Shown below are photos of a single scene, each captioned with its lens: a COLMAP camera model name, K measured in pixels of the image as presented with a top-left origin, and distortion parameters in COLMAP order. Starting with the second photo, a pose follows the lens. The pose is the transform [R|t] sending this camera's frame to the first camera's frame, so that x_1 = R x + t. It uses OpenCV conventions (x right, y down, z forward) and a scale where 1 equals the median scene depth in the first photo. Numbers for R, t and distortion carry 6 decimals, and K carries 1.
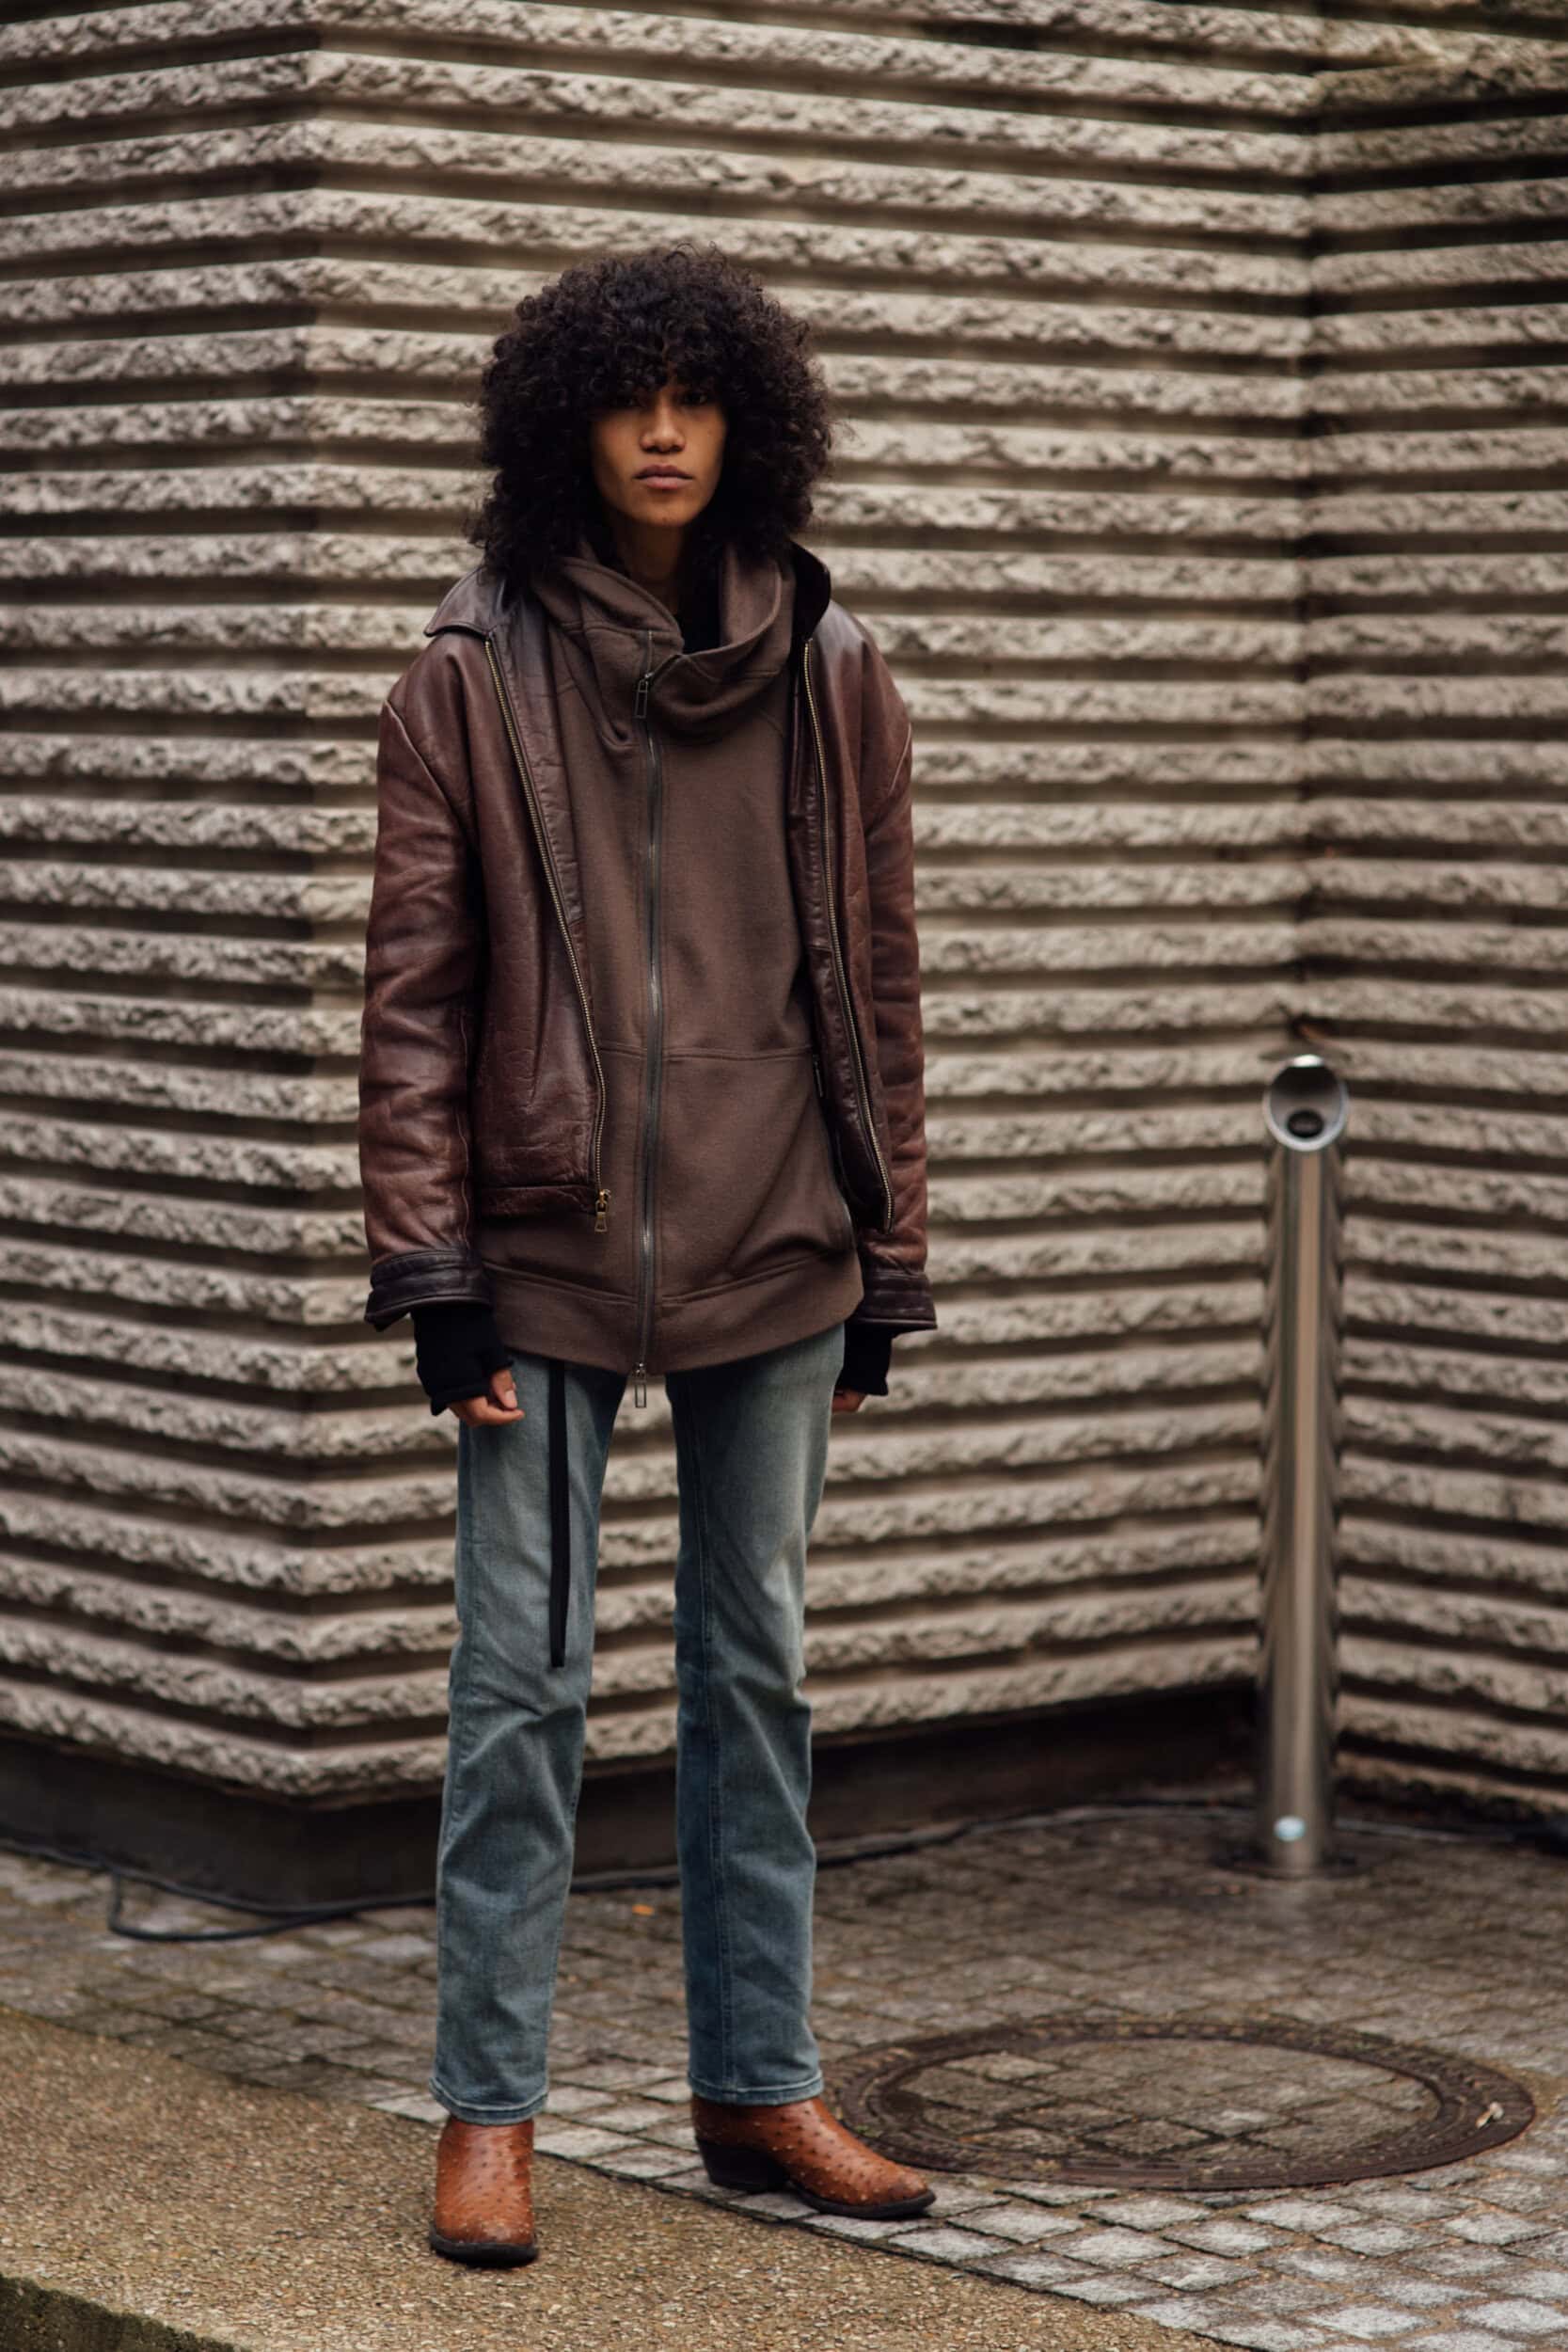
lens RADIAL K [[6124.0, 0, 626.4], [0, 6124.0, 1117.1], [0, 0, 1]] dist [-0.038024, 0.031491]
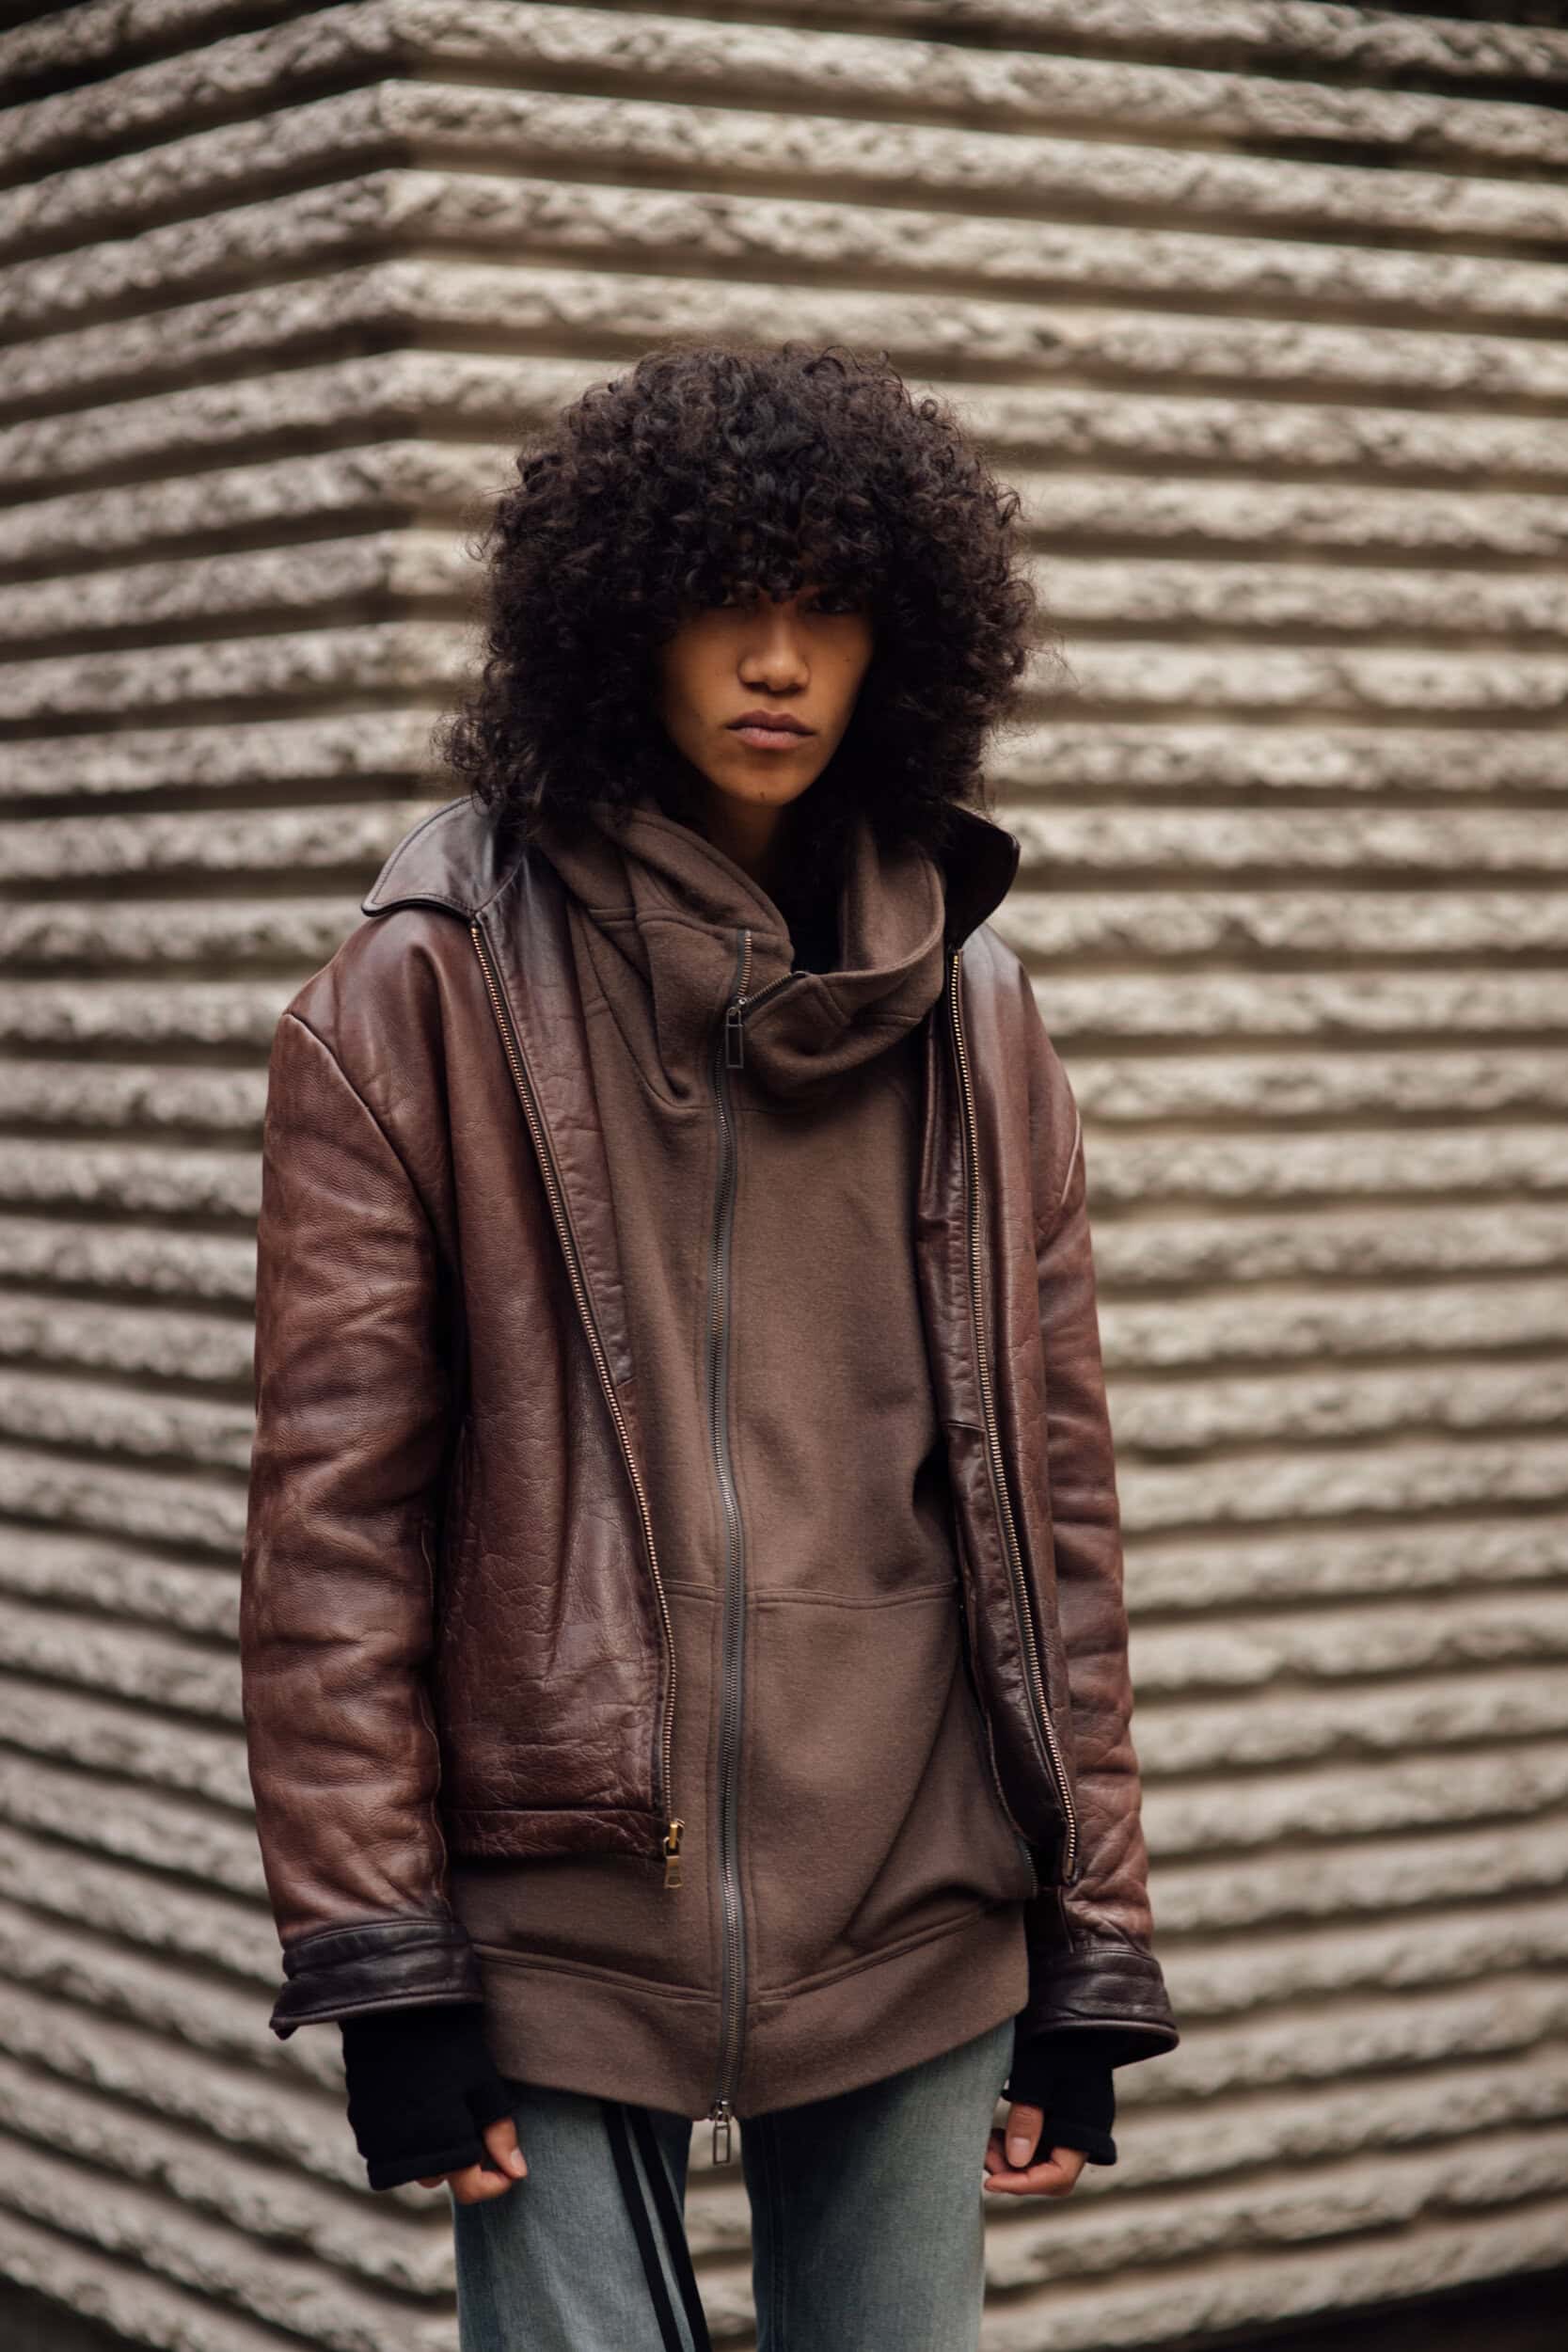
lens RADIAL K [[5285.1, 0, 782.9], [0, 5285.1, 1133.1], [0, 0, 1]] dist [-0.018954, -0.323546]
pose [[0.995189, -0.015068, -0.096812, 0.055002], [0.011543, 0.999254, -0.036865, -0.028620], [0.097295, 0.035570, 0.994620, 0.337231]]
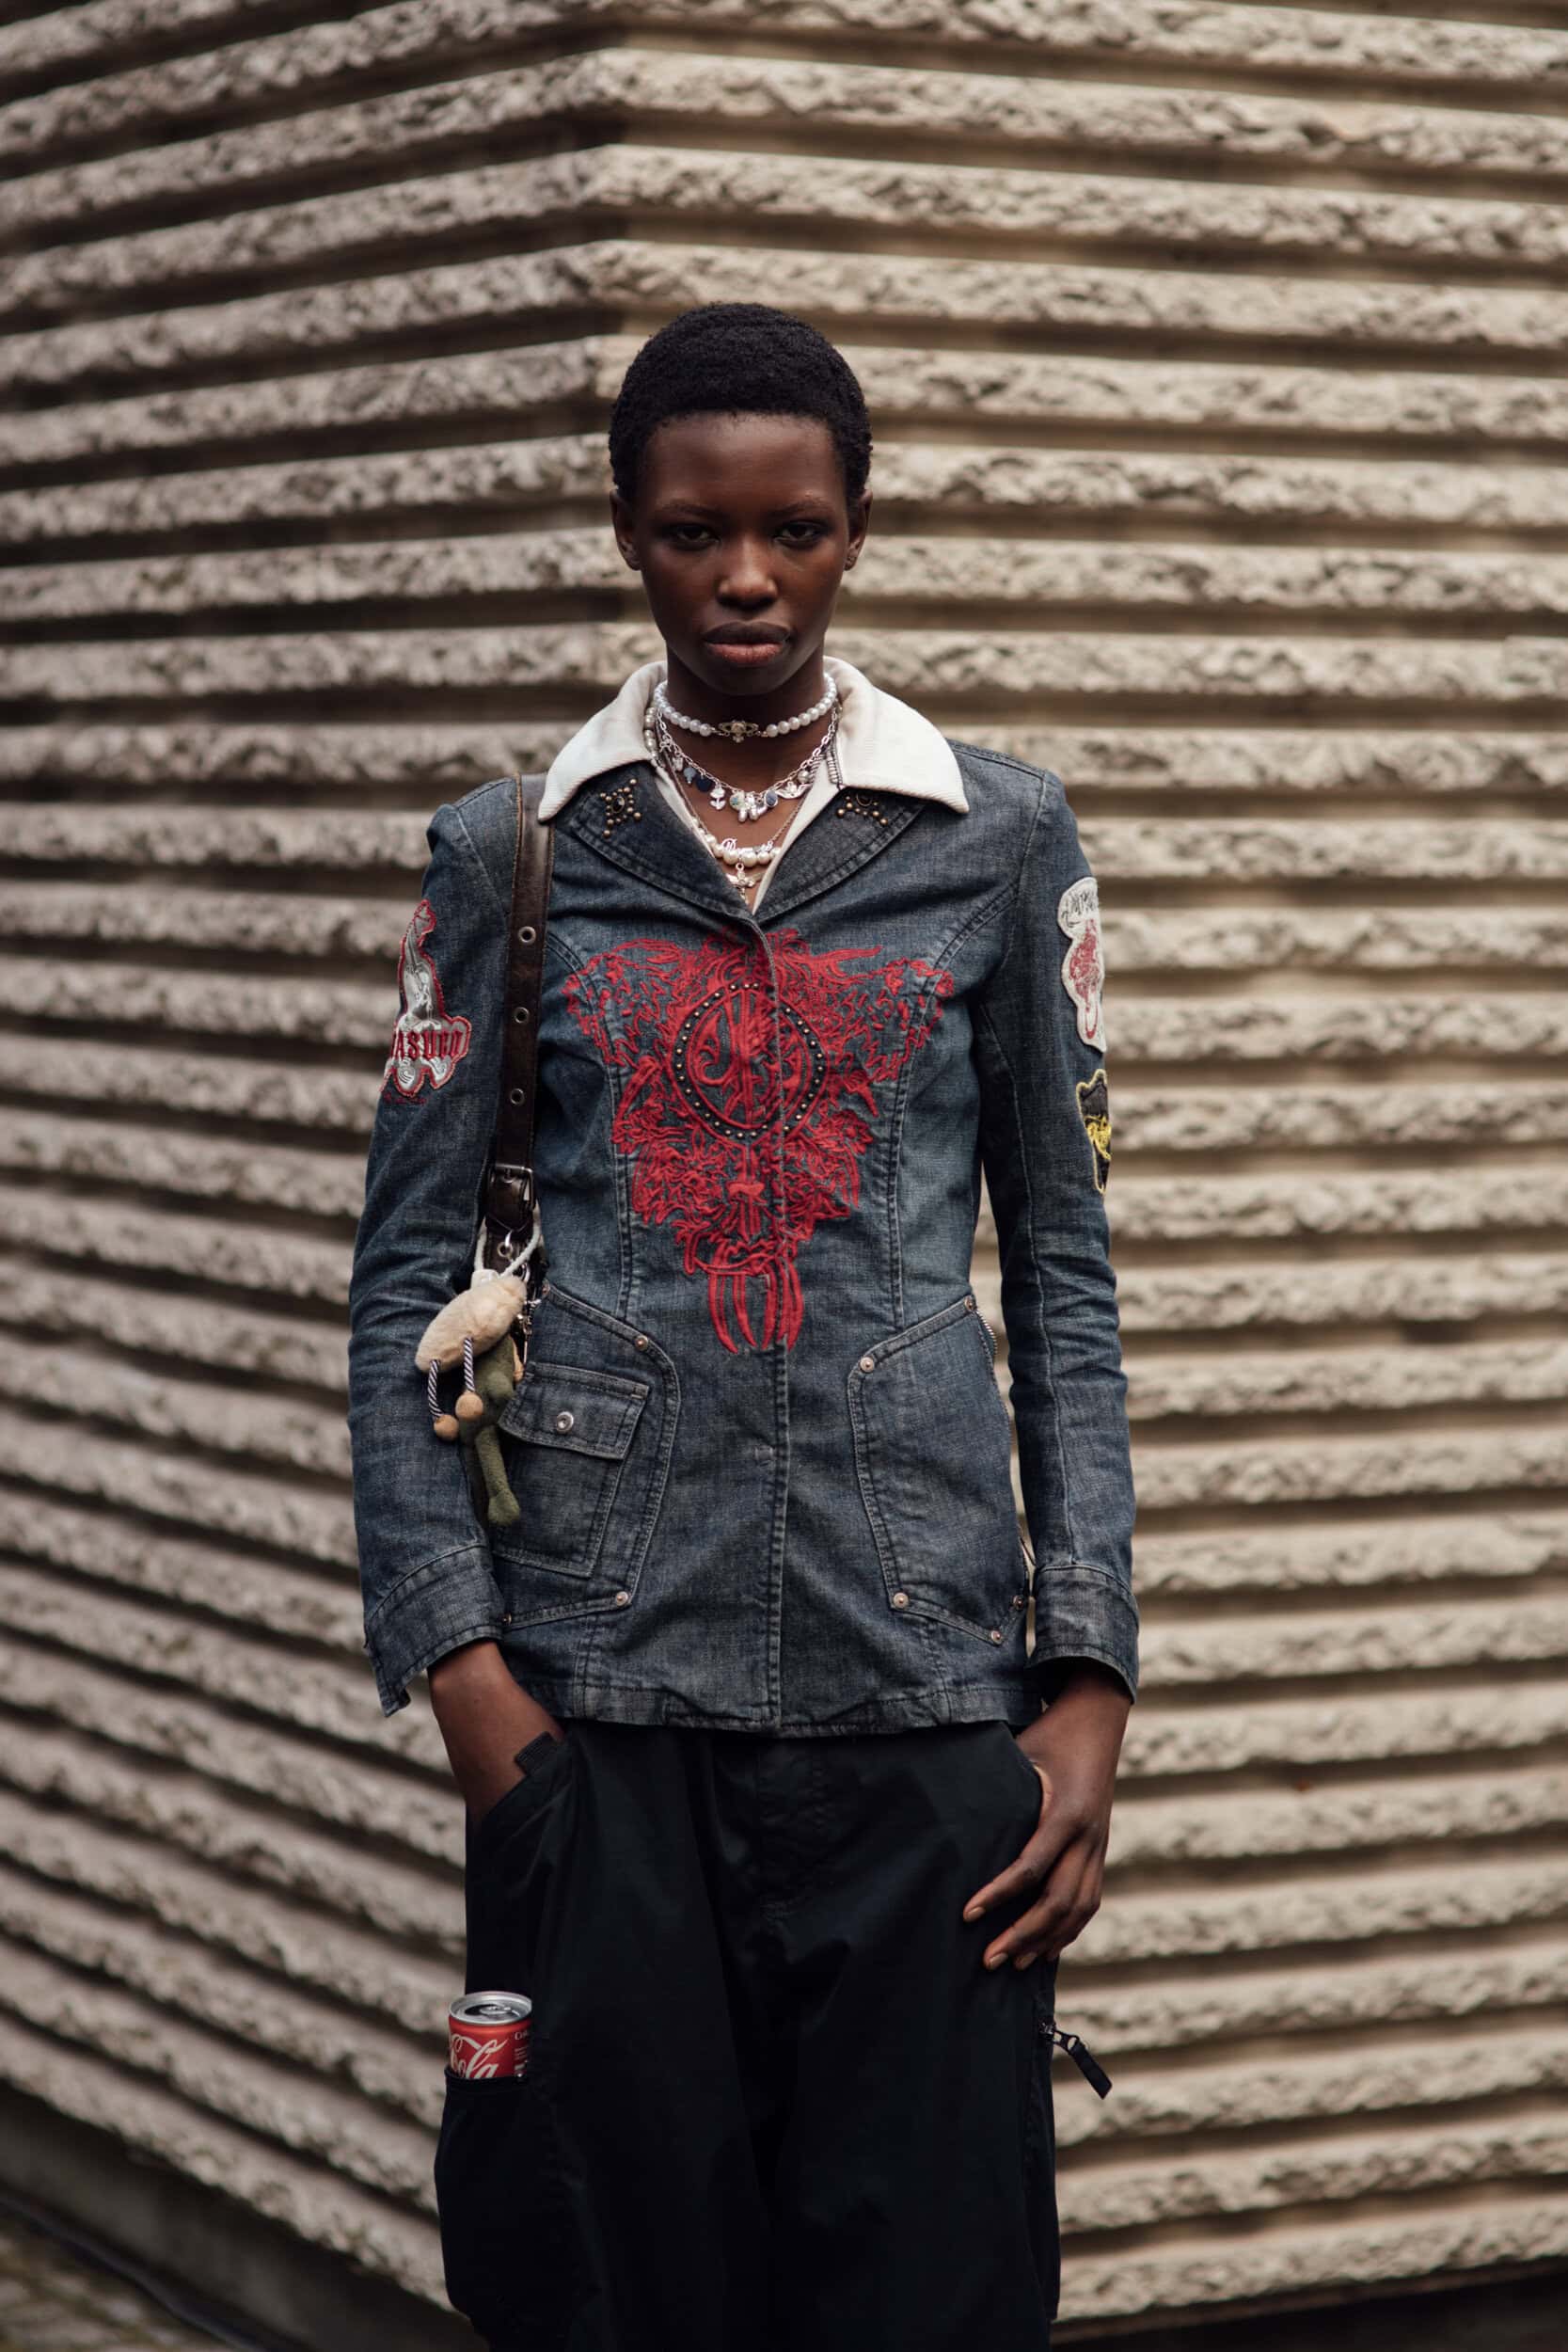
lens RADIAL K [[6027.4, 0, 873.3], [0, 6027.4, 1065.6], [0, 0, 1]] dist [-0.024216, -0.286565]
pose [[0.986628, 0.004246, -0.162933, 0.089885], [-0.008366, 0.999662, -0.024607, -0.025199], [0.162774, 0.025641, 0.986330, 0.294273]]
